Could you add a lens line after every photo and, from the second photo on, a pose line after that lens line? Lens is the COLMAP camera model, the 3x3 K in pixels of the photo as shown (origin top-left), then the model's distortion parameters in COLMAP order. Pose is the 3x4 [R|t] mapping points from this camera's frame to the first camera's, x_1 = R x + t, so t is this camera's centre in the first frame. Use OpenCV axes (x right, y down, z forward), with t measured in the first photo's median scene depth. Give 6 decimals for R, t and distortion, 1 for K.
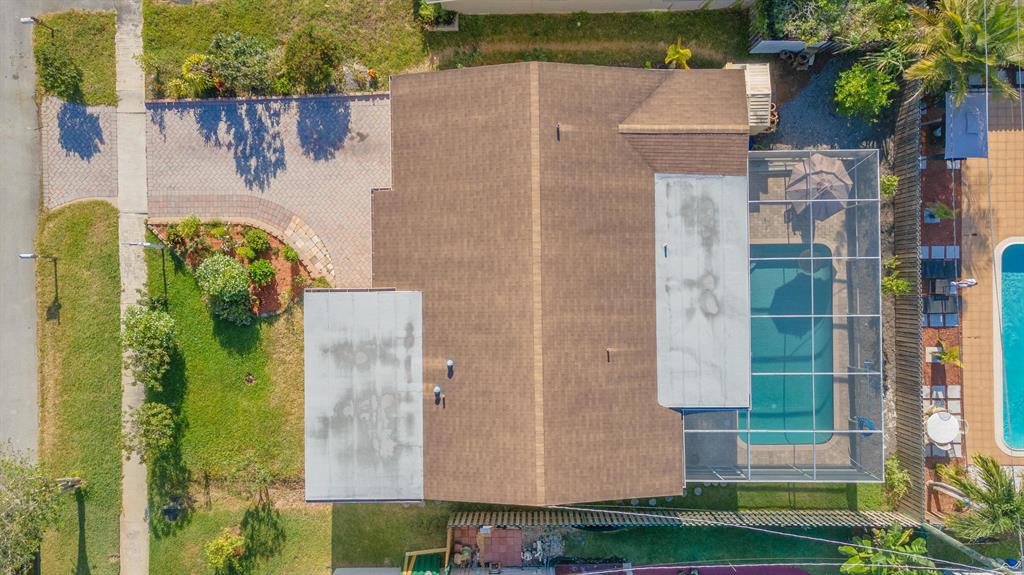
lens RADIAL K [[735.8, 0, 506.3], [0, 735.8, 283.8], [0, 0, 1]] dist [0.035136, 0.001310]
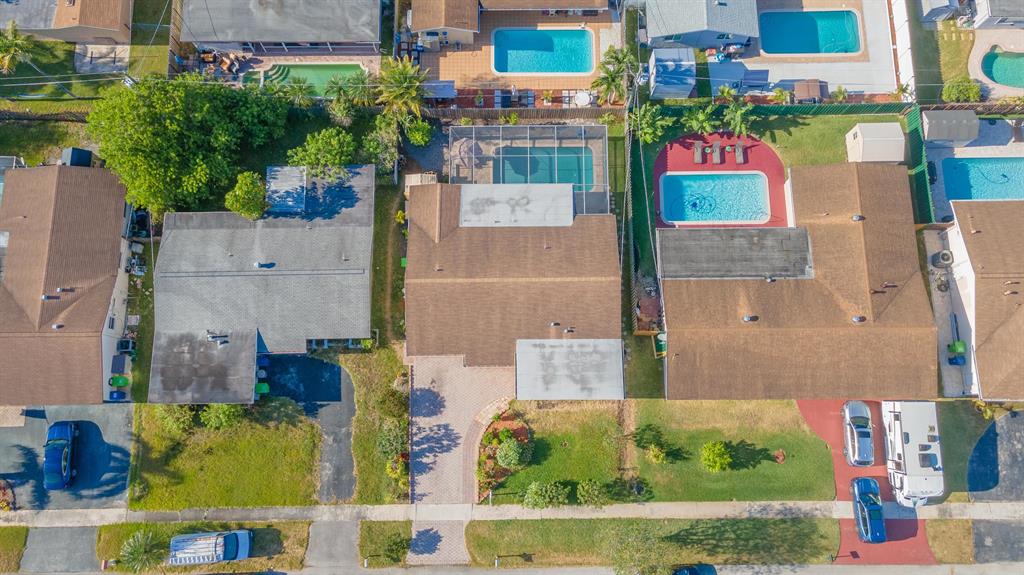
lens RADIAL K [[735.8, 0, 506.3], [0, 735.8, 283.8], [0, 0, 1]] dist [0.035136, 0.001310]
pose [[0.004633, -0.972870, 0.231308, -0.386952], [0.999977, 0.005630, 0.003651, -0.023277], [-0.004854, 0.231286, 0.972874, -0.866592]]
